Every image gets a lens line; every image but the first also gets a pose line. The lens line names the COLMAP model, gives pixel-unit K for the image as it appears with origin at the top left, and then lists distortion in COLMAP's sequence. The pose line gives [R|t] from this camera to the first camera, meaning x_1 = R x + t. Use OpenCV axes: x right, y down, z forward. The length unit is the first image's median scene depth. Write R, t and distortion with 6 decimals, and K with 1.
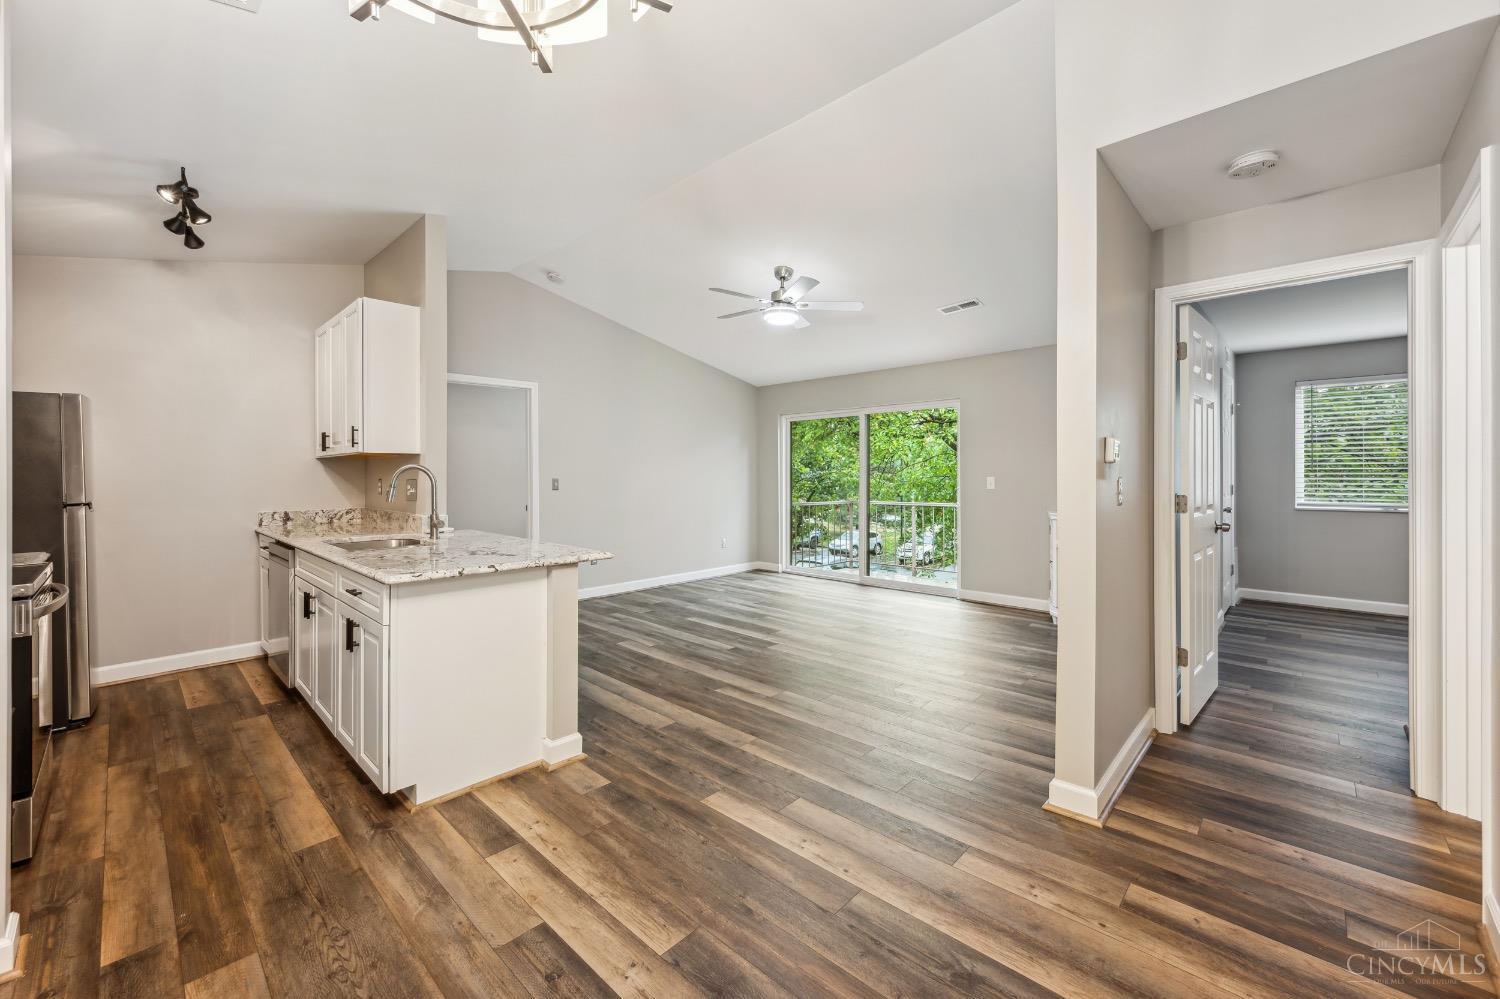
lens RADIAL K [[595.5, 0, 745.4], [0, 595.5, 475.7], [0, 0, 1]] dist [-0.000017, -0.000344]
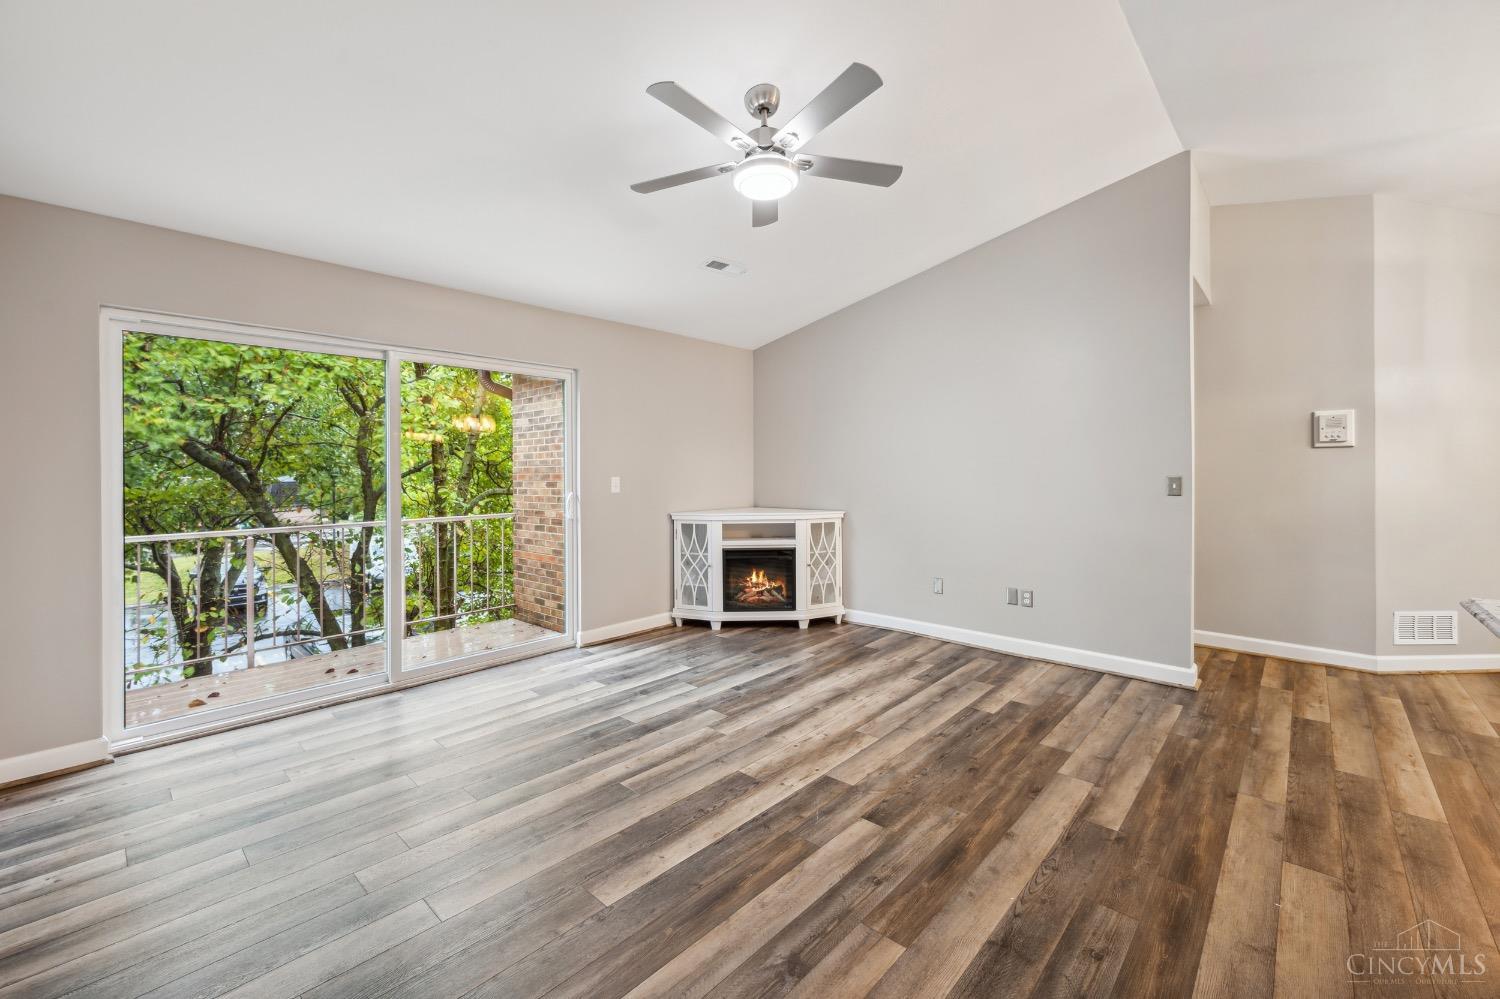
lens RADIAL K [[609.7, 0, 744.1], [0, 609.7, 470.7], [0, 0, 1]] dist [-0.000076, -0.001068]
pose [[-0.012140, 0.005275, 0.999912, -0.595639], [0.008003, 0.999955, -0.005178, -0.001529], [-0.999894, 0.007939, -0.012182, 1.241490]]
